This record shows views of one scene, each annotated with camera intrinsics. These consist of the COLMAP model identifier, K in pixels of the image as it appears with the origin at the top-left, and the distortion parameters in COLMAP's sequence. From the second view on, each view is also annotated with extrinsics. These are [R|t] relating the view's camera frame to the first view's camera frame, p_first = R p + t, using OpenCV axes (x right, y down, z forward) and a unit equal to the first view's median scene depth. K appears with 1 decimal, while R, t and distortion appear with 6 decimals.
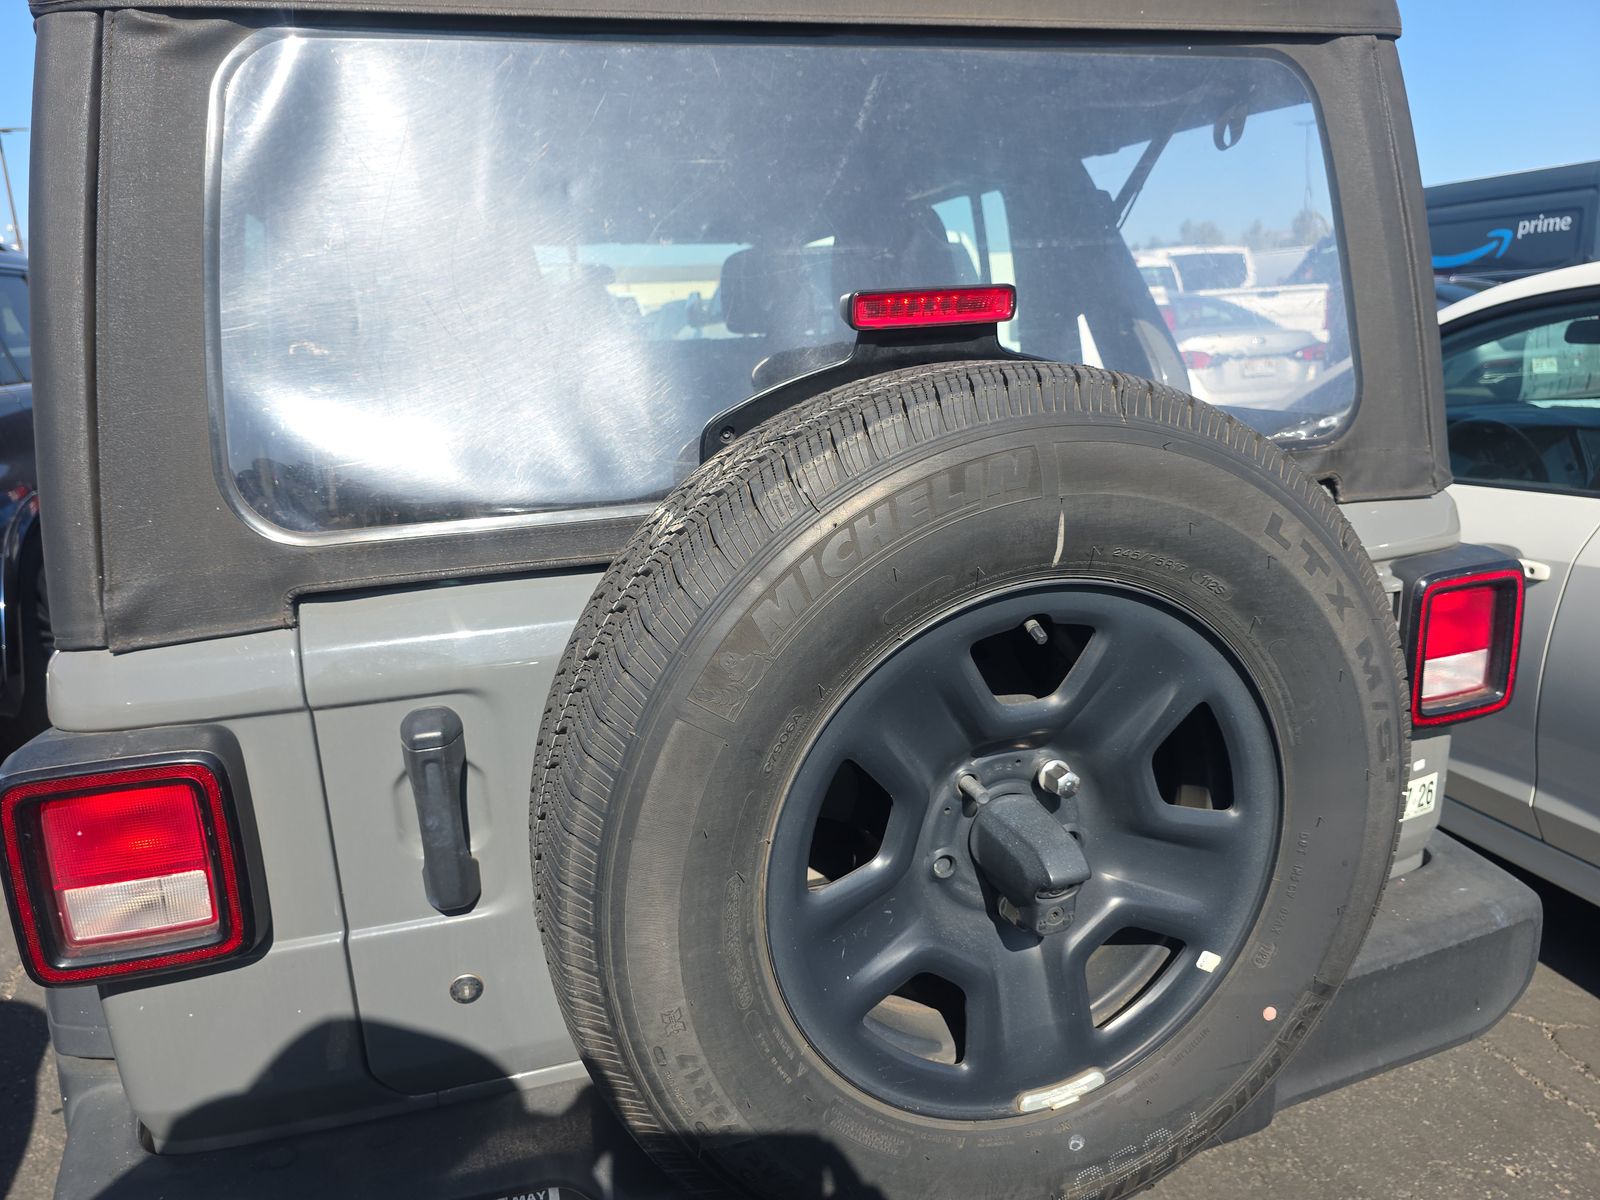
lens RADIAL K [[1077.9, 0, 795.0], [0, 1077.9, 597.9], [0, 0, 1]] dist [-0.000079, -0.002382]
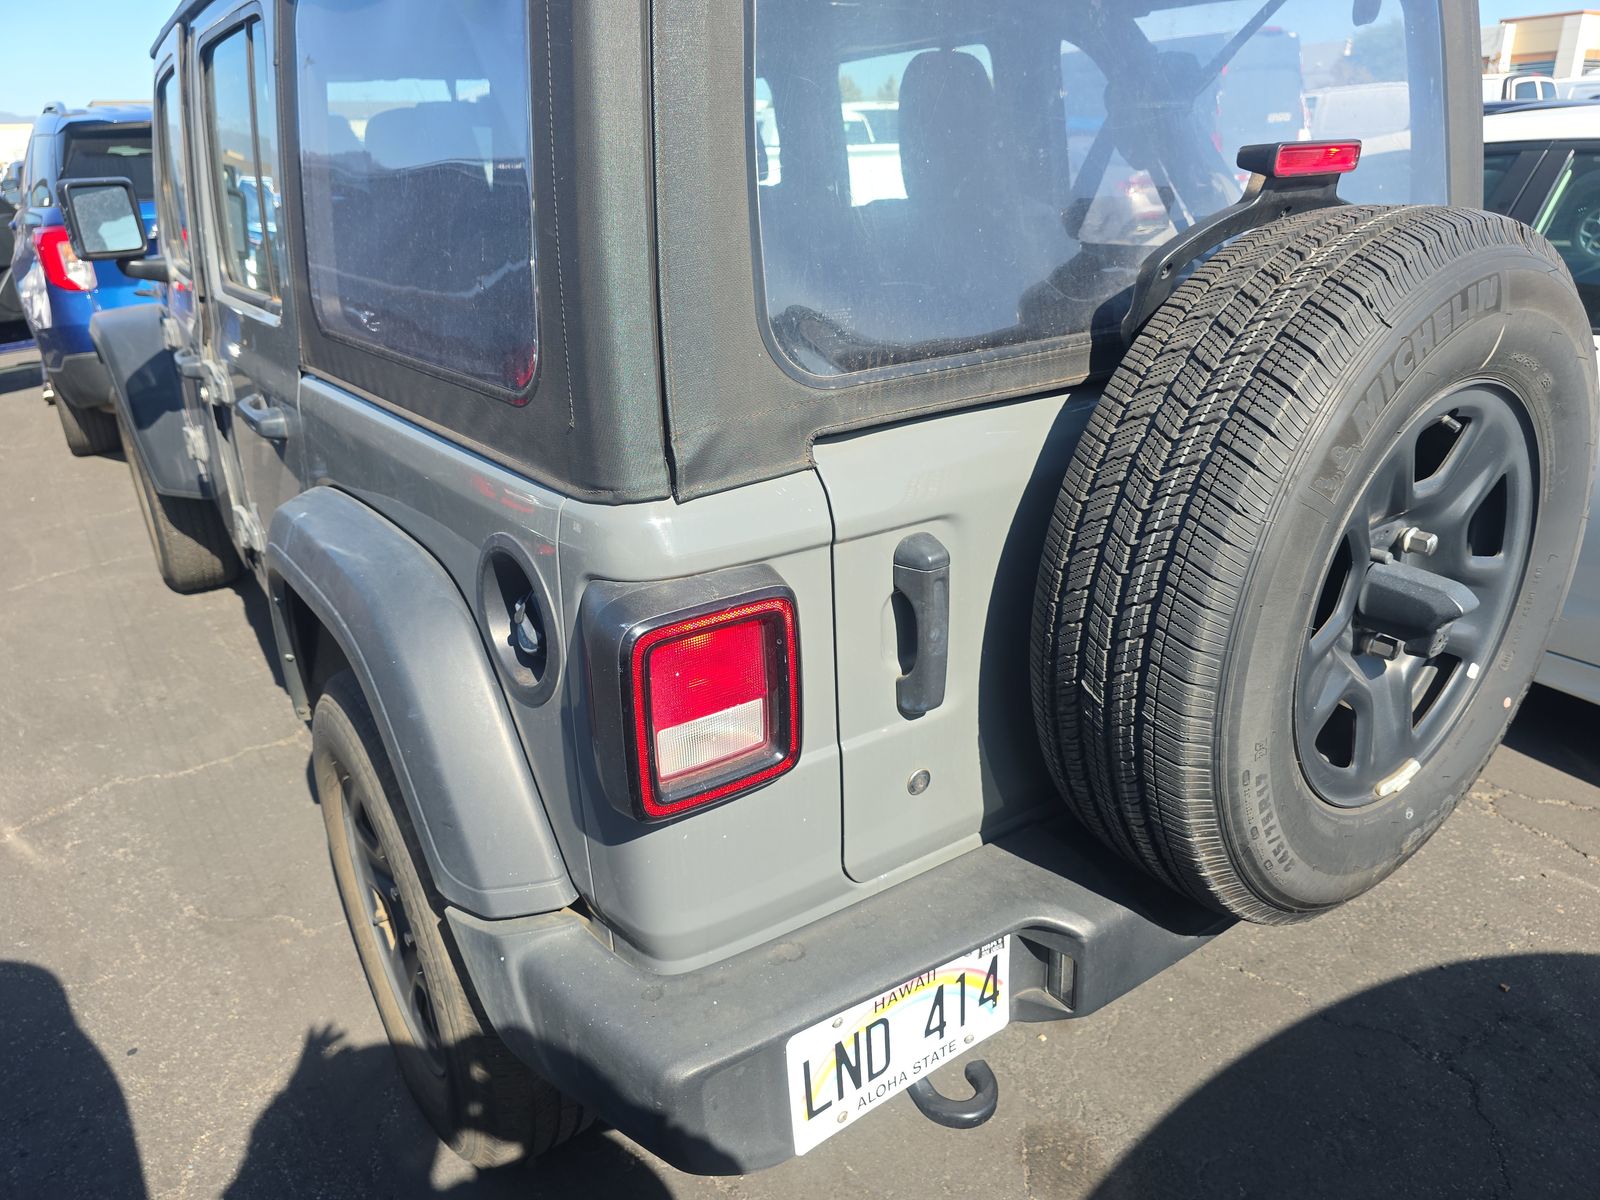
lens RADIAL K [[1053.8, 0, 807.2], [0, 1053.8, 596.1], [0, 0, 1]] dist [0.031441, -0.002839]
pose [[0.950020, -0.102671, 0.294823, -0.794322], [0.064238, 0.988454, 0.137231, 0.009684], [-0.305509, -0.111433, 0.945646, 0.007533]]
